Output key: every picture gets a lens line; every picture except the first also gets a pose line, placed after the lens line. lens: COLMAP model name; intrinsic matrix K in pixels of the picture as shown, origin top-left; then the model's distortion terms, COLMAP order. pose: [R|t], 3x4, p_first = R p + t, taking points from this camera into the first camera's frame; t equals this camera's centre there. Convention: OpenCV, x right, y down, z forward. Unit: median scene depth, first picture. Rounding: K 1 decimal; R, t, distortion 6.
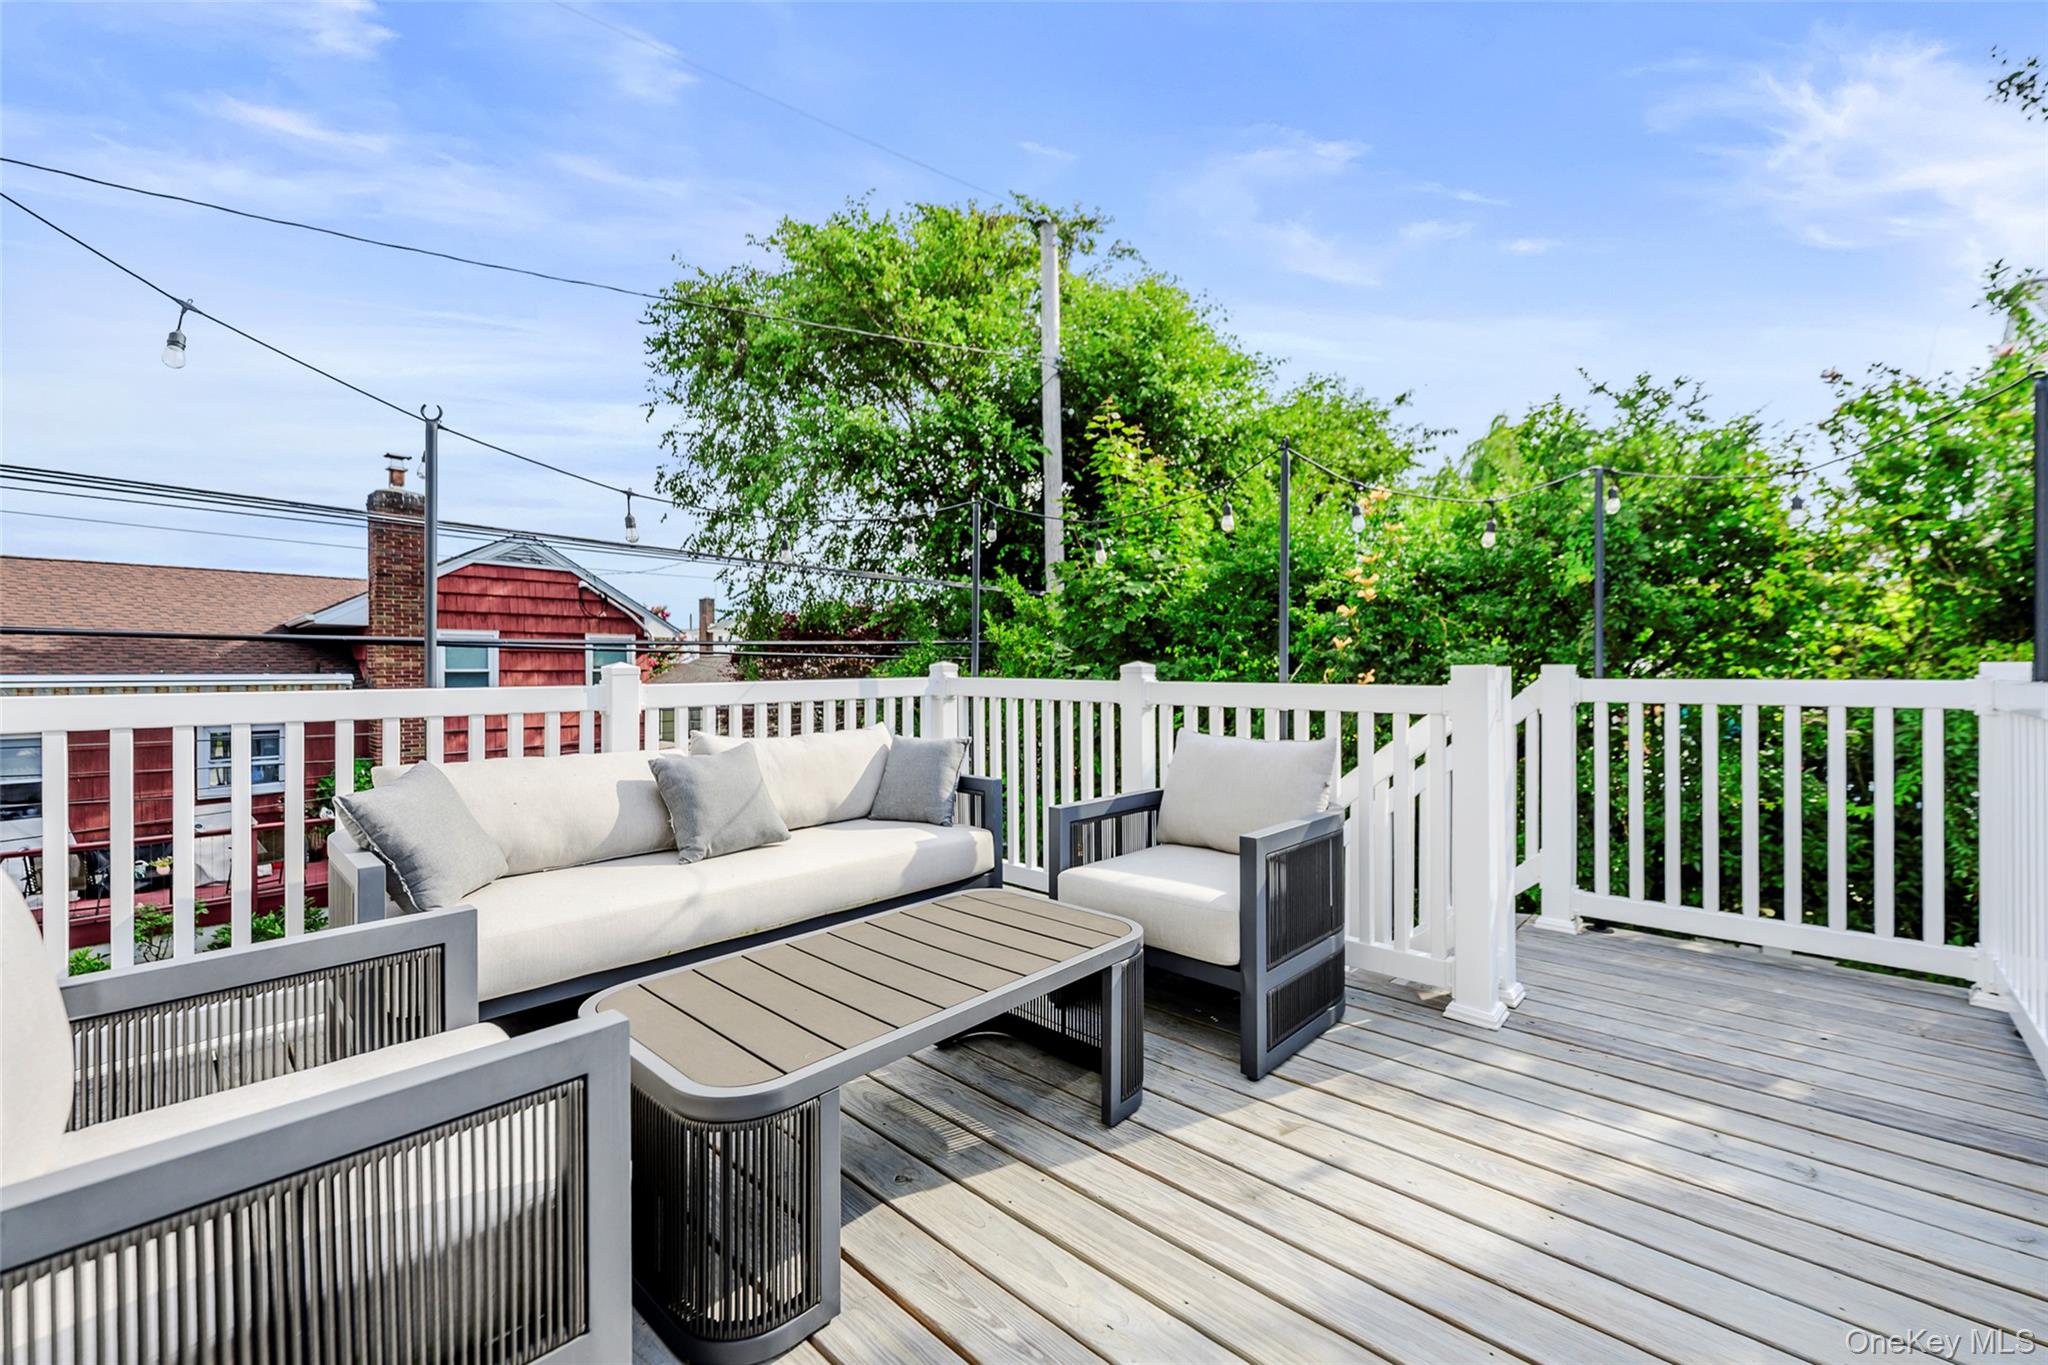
lens RADIAL K [[811.4, 0, 1029.7], [0, 811.4, 674.2], [0, 0, 1]] dist [0.000024, 0.000550]
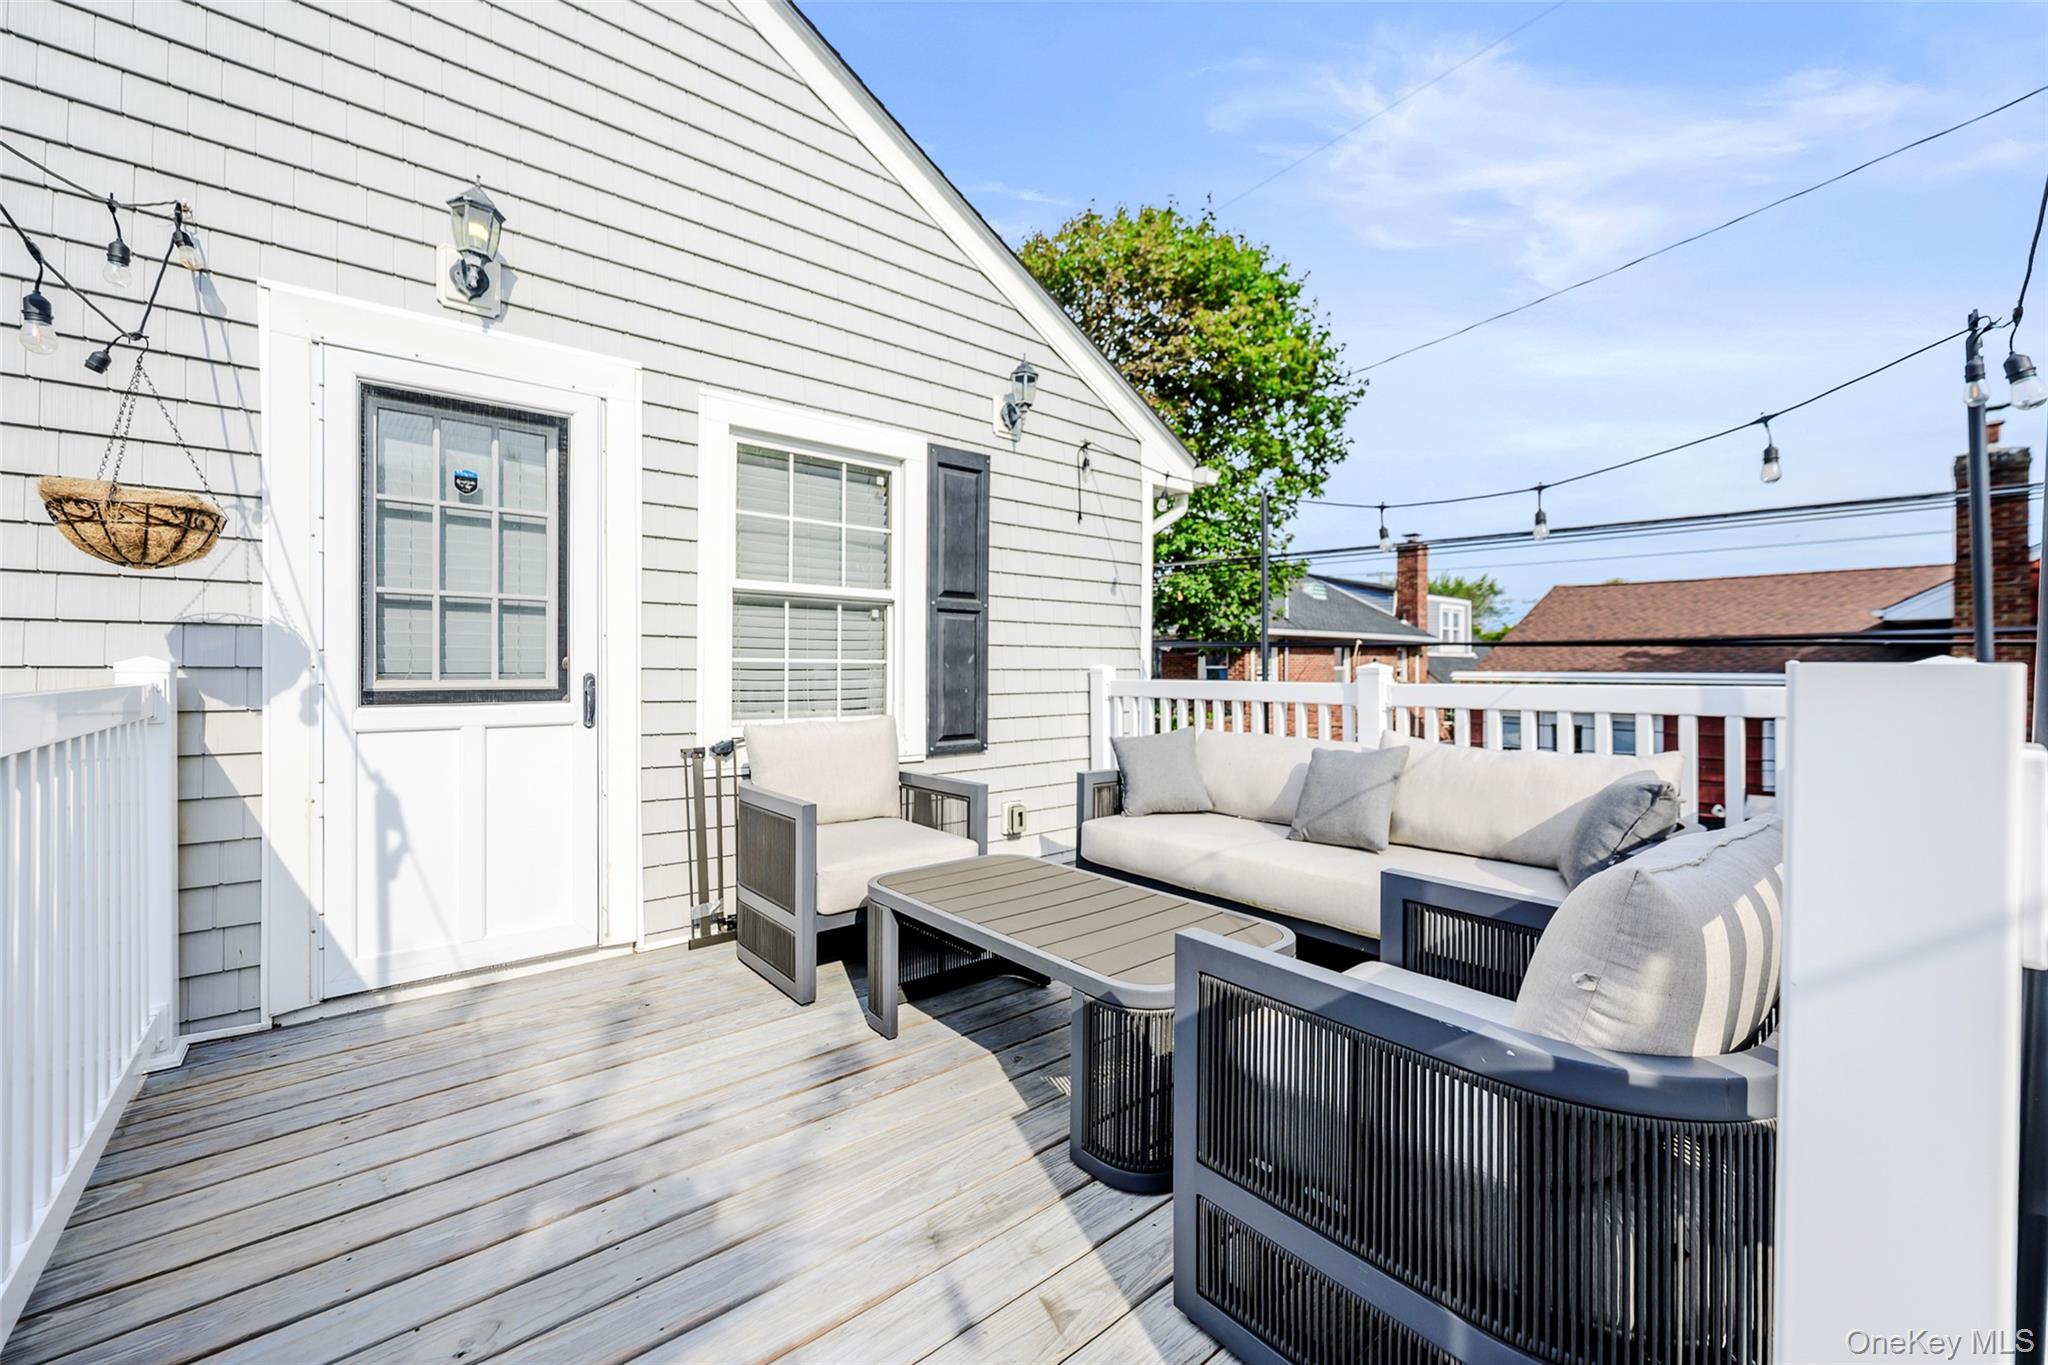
lens RADIAL K [[811.4, 0, 1029.7], [0, 811.4, 674.2], [0, 0, 1]] dist [0.000024, 0.000550]
pose [[-0.110423, 0.010993, -0.993824, 0.236317], [-0.011550, 0.999857, 0.012343, -0.002791], [0.993818, 0.012842, -0.110280, 0.240994]]
